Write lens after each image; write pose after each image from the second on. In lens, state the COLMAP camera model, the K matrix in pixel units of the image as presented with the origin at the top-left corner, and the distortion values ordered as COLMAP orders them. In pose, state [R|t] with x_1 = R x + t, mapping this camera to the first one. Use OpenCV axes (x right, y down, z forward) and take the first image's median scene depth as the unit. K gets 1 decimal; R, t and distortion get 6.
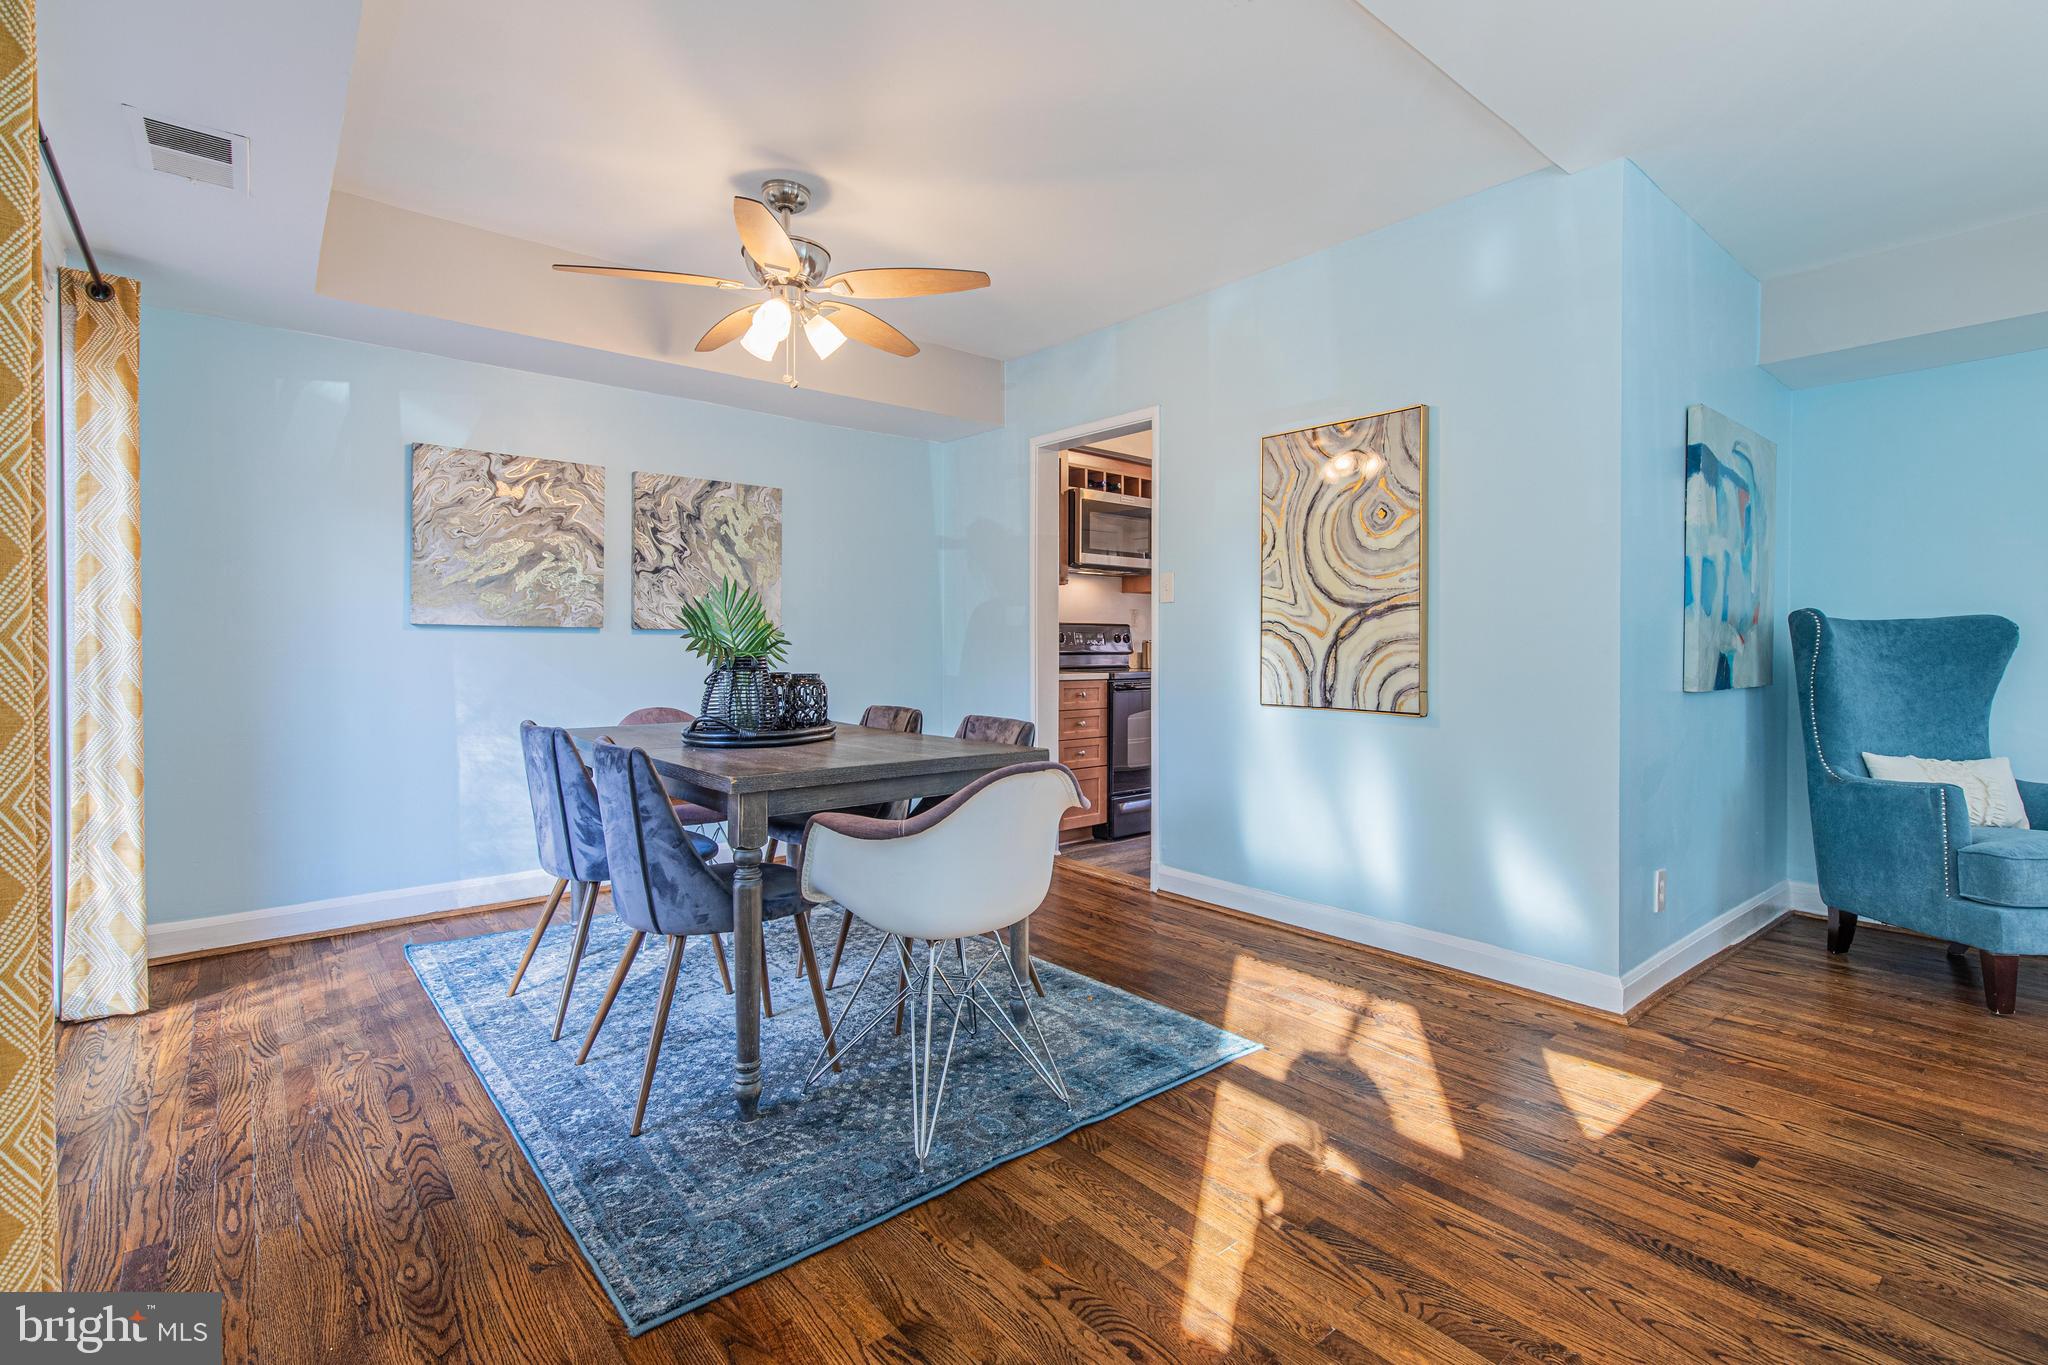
lens RADIAL K [[960.1, 0, 1055.4], [0, 960.1, 655.9], [0, 0, 1]] dist [0.004587, -0.002030]
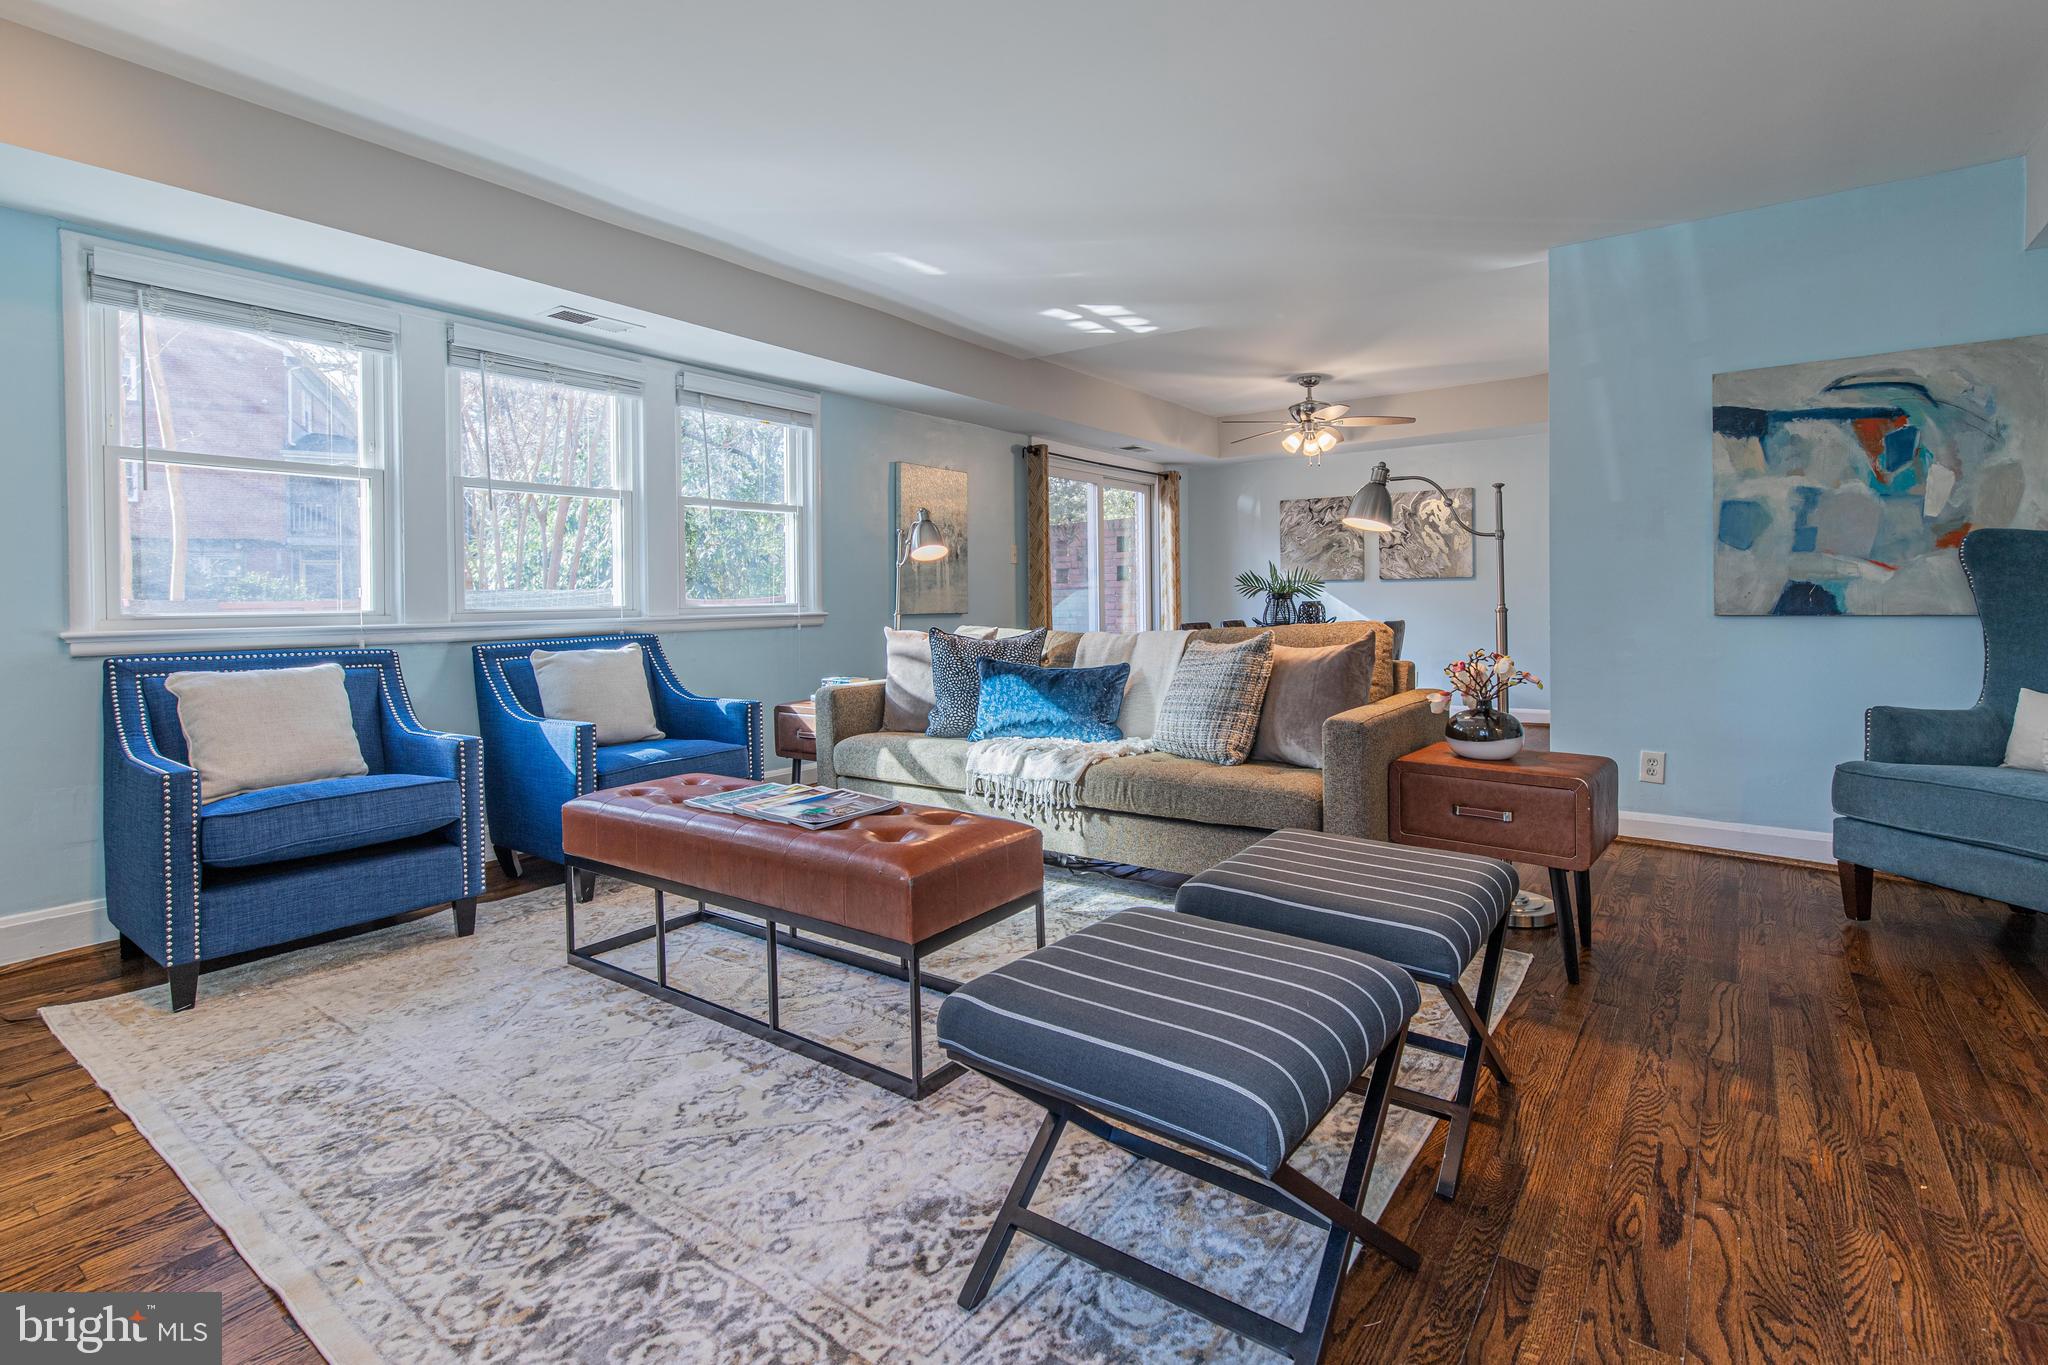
lens RADIAL K [[960.1, 0, 1015.0], [0, 960.1, 591.1], [0, 0, 1]] dist [0.004587, -0.002030]
pose [[0.205721, -0.012529, -0.978530, 1.332603], [0.003907, 0.999921, -0.011982, 0.014867], [0.978603, -0.001358, 0.205753, -0.070631]]
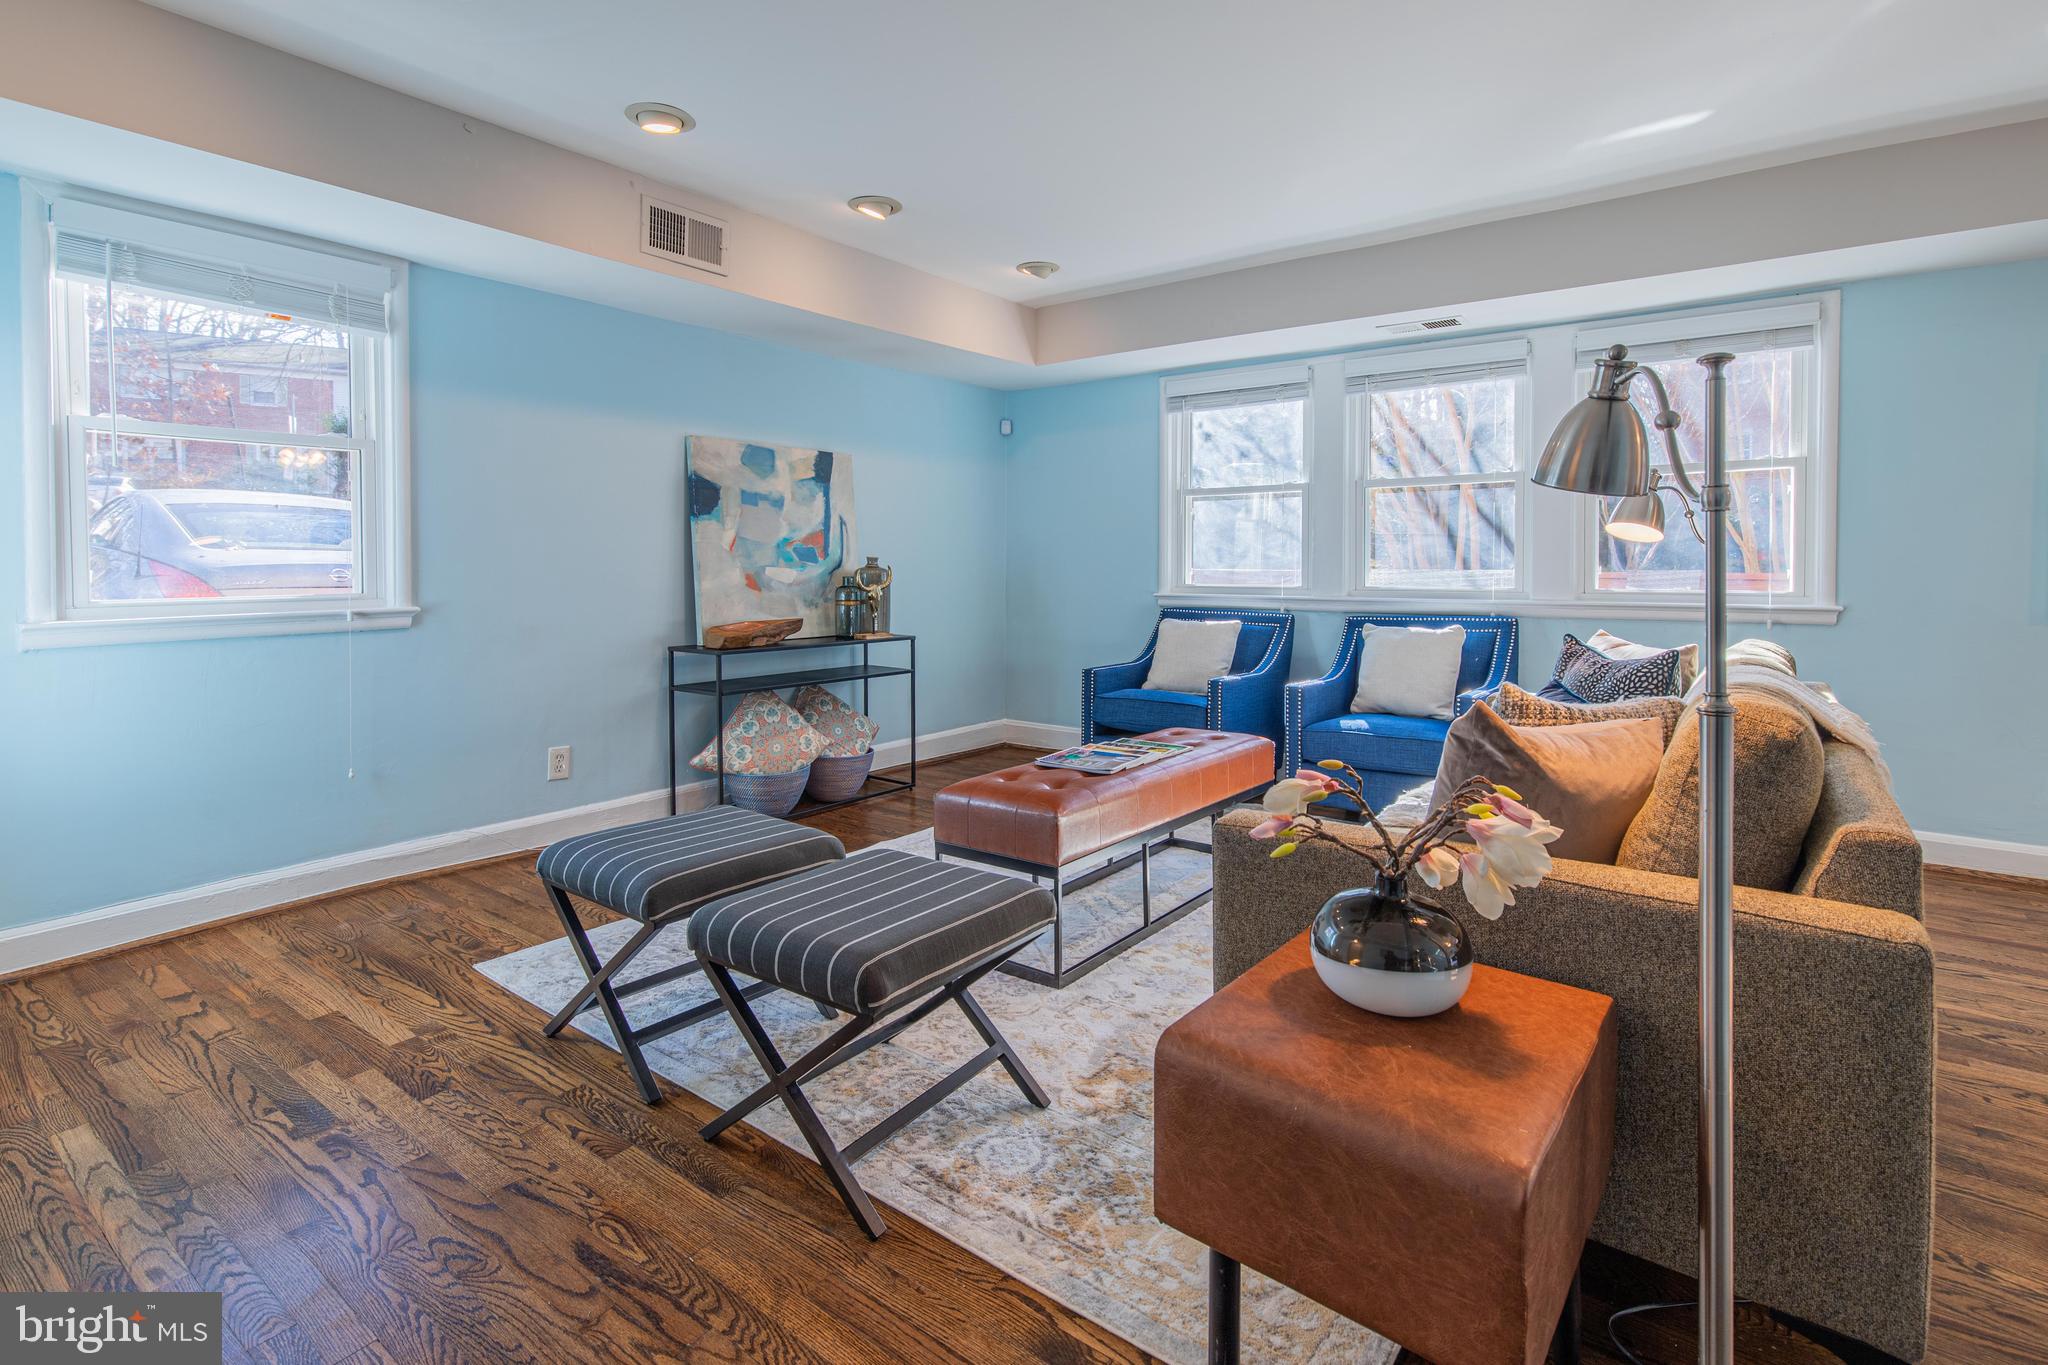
lens RADIAL K [[960.1, 0, 1042.7], [0, 960.1, 574.1], [0, 0, 1]] dist [0.004587, -0.002030]
pose [[-0.977181, 0.001995, -0.212400, 0.885832], [-0.002345, 0.999794, 0.020178, -0.022163], [0.212396, 0.020216, -0.976974, 0.723368]]
